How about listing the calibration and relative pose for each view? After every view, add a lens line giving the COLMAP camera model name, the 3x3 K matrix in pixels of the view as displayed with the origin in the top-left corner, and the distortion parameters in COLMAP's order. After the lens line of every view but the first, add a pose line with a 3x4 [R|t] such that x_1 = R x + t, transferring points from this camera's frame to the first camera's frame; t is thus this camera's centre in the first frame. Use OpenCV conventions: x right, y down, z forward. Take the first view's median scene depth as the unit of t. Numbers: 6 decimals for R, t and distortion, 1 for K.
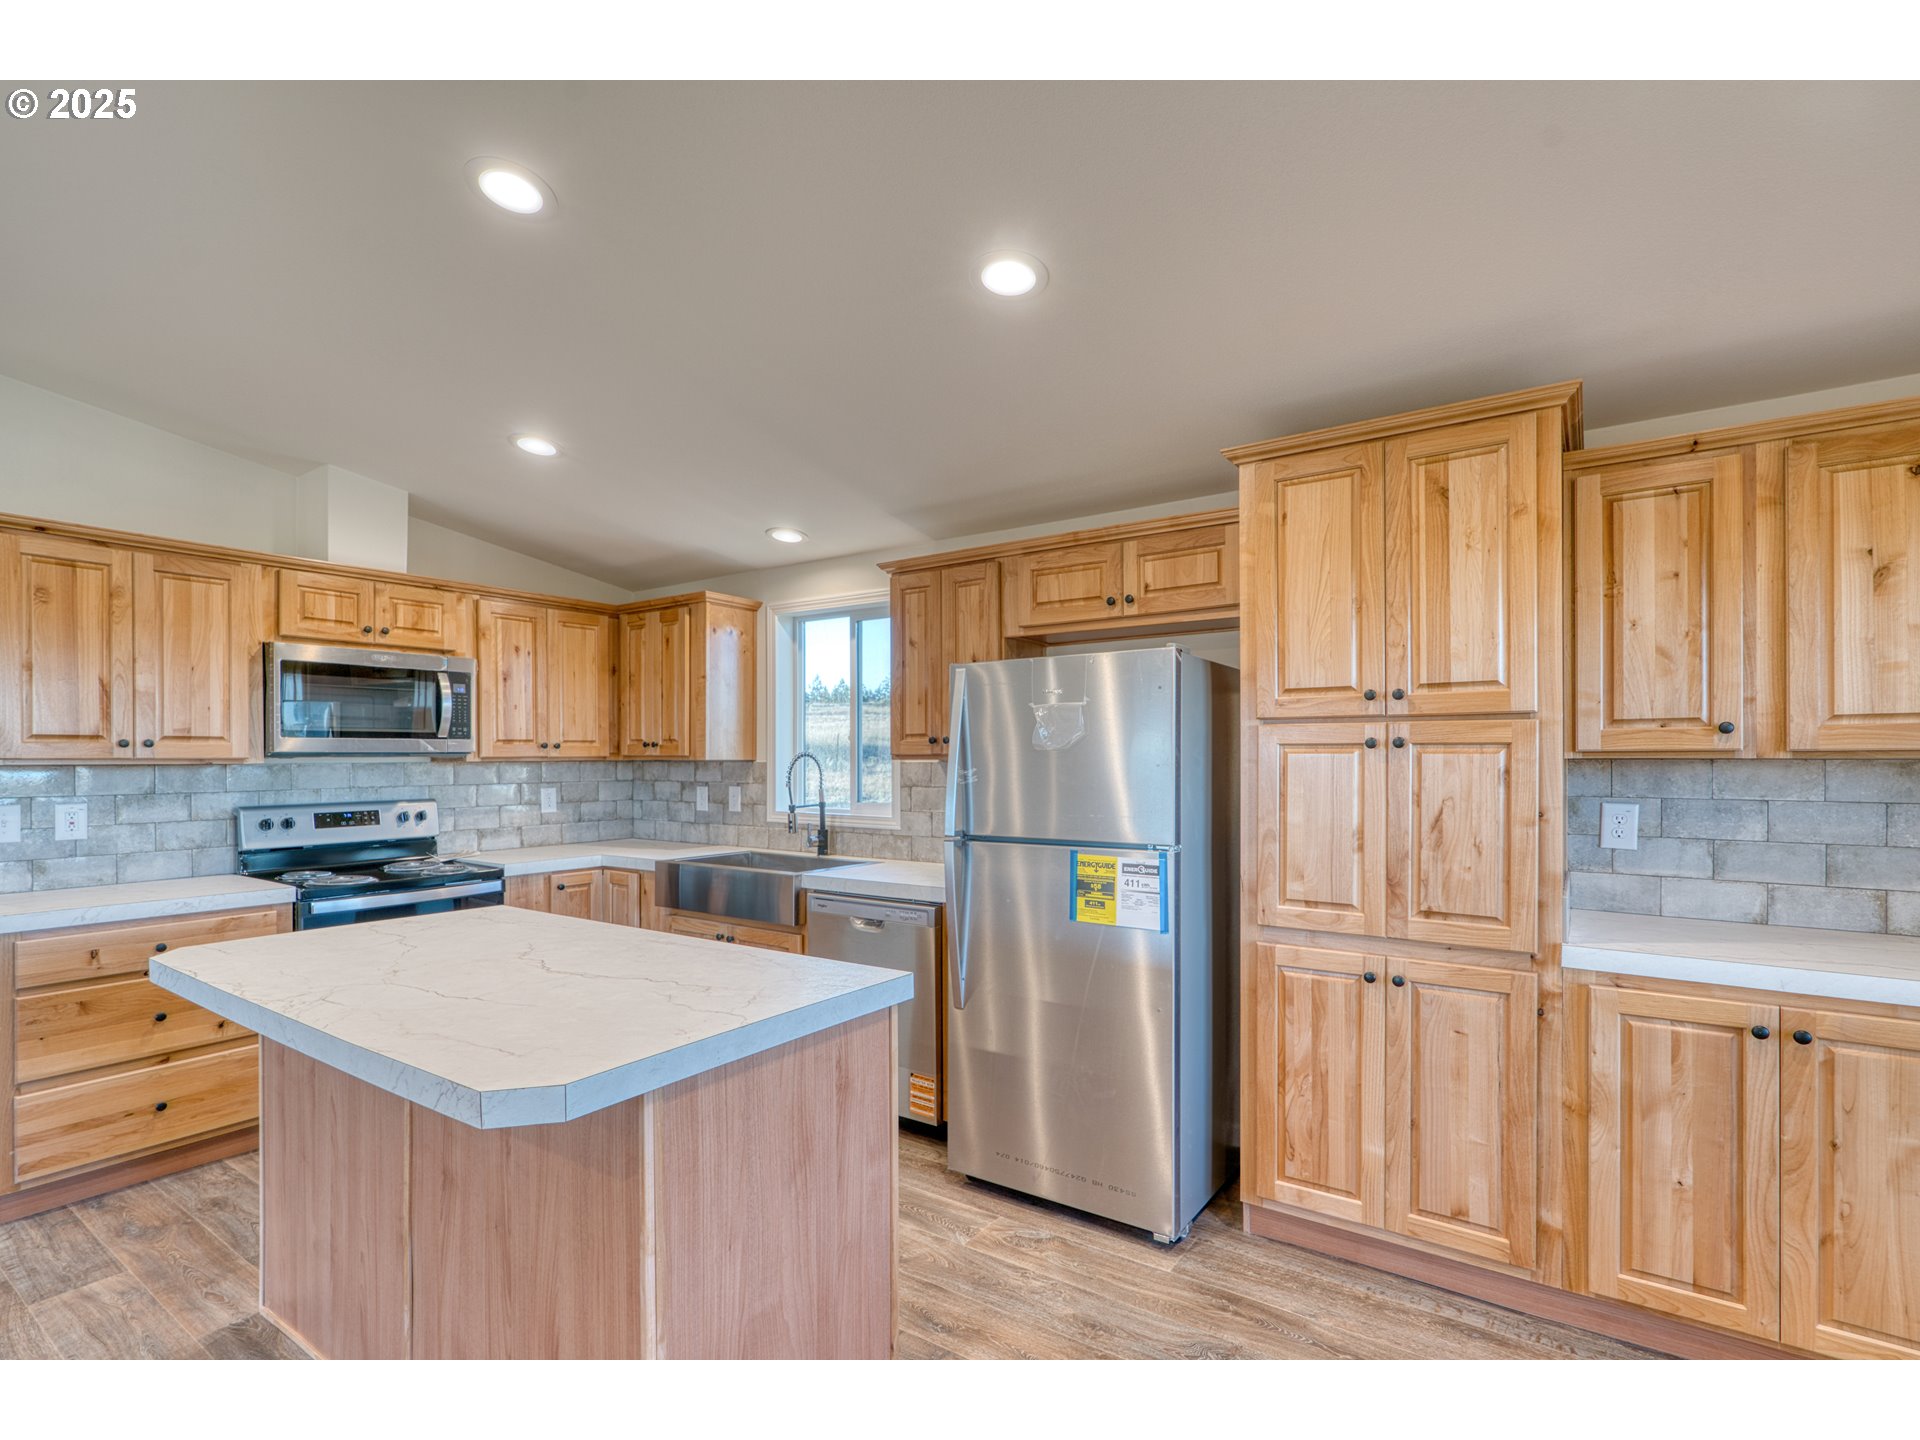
lens RADIAL K [[906.3, 0, 953.8], [0, 906.3, 761.7], [0, 0, 1]] dist [-0.001765, 0.000949]
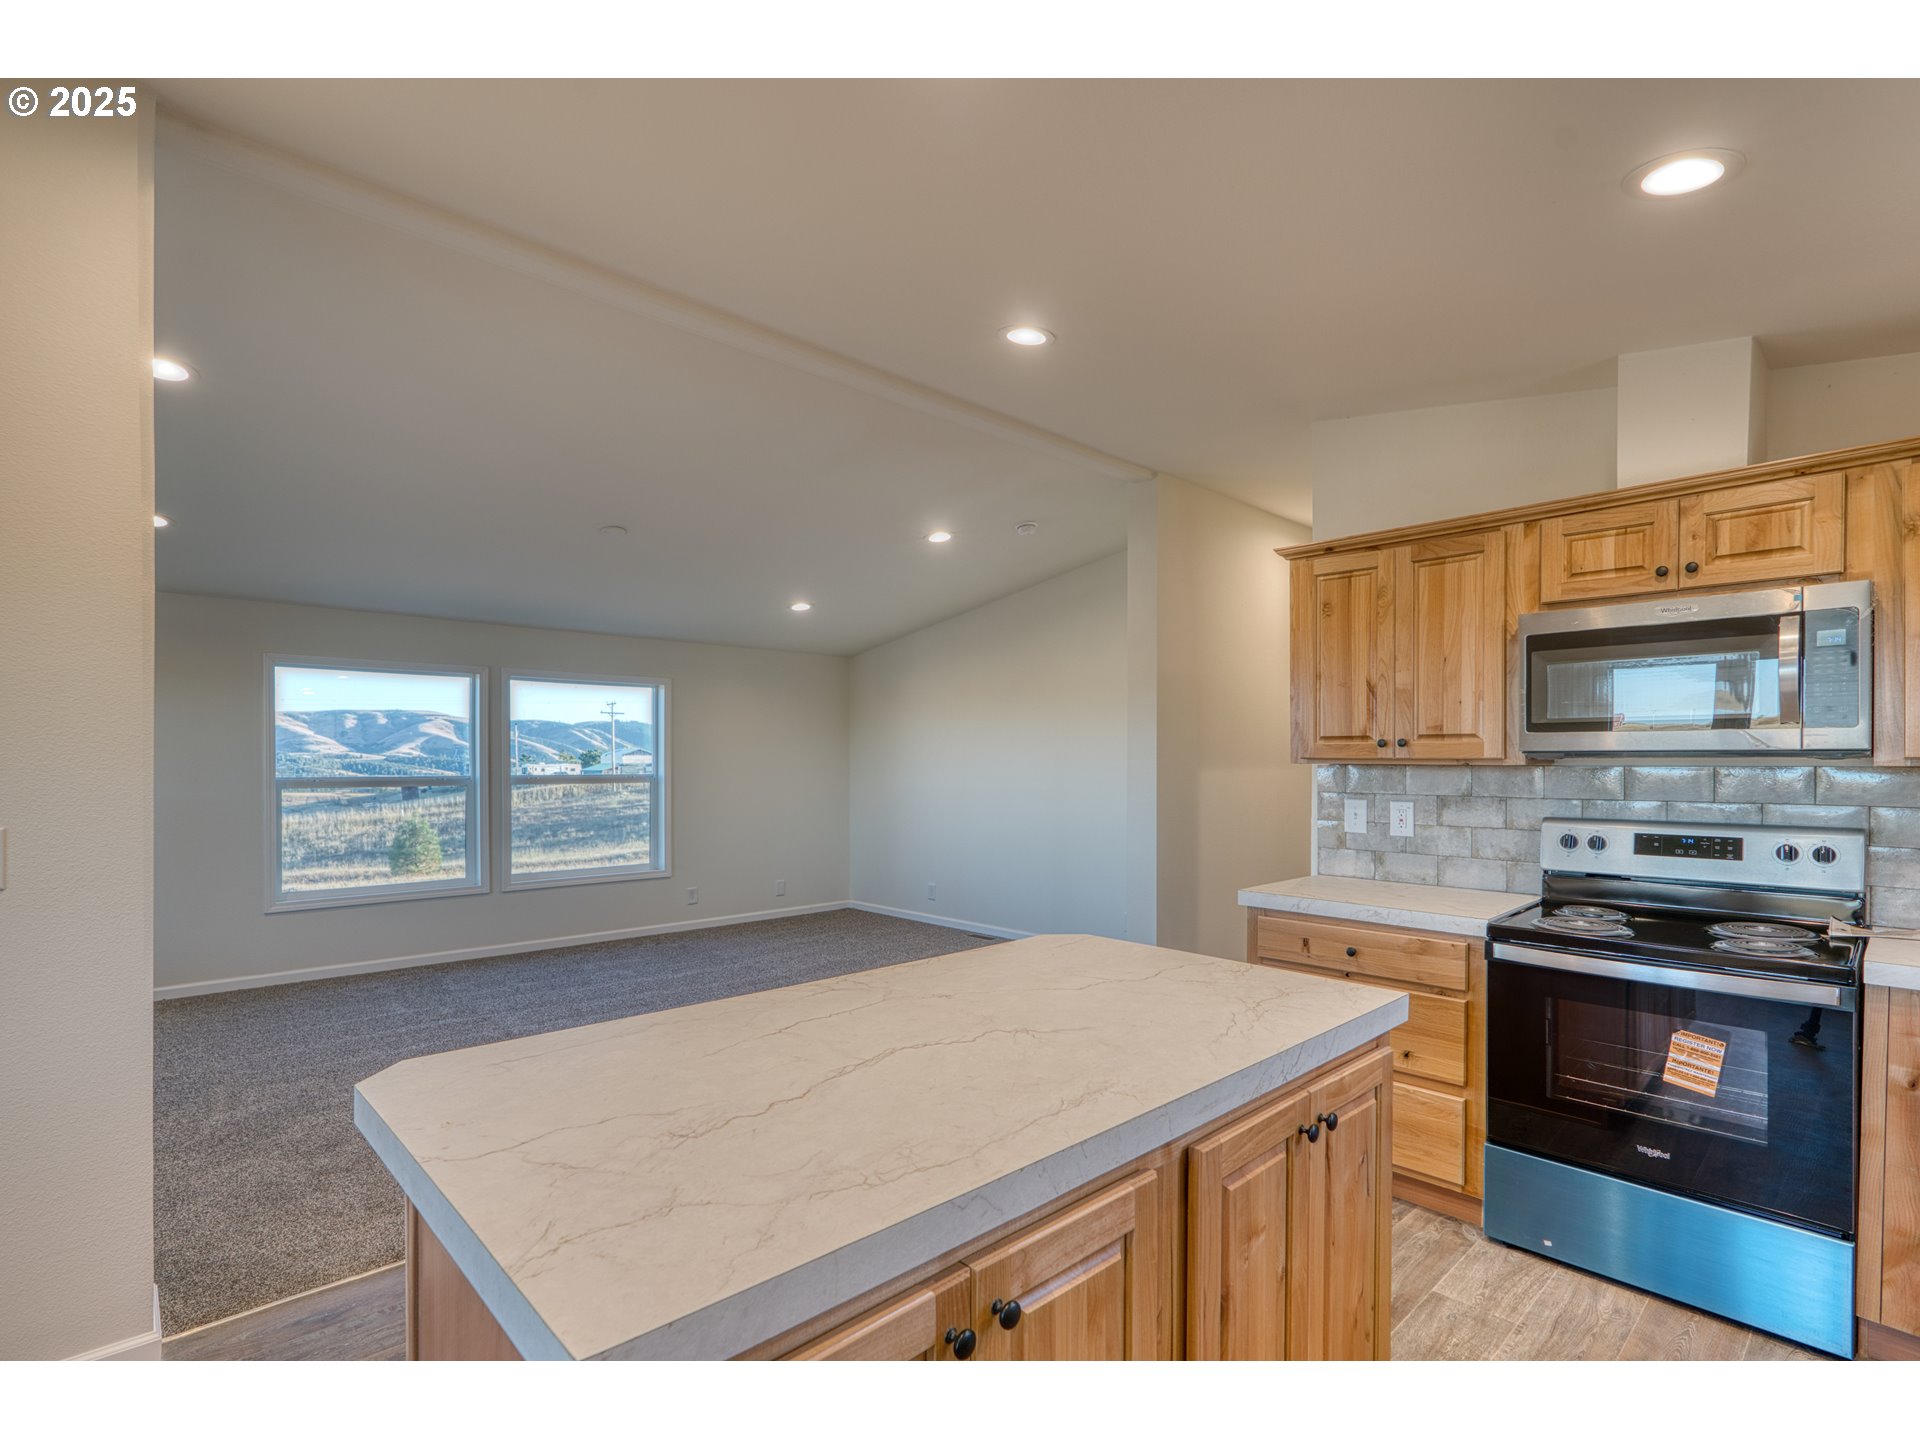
lens RADIAL K [[919.1, 0, 959.9], [0, 919.1, 765.3], [0, 0, 1]] dist [-0.009956, -0.000195]
pose [[-0.202228, 0.009700, -0.979290, 0.199351], [-0.007427, 0.999907, 0.011438, -0.004565], [0.979310, 0.009586, -0.202137, 0.891656]]
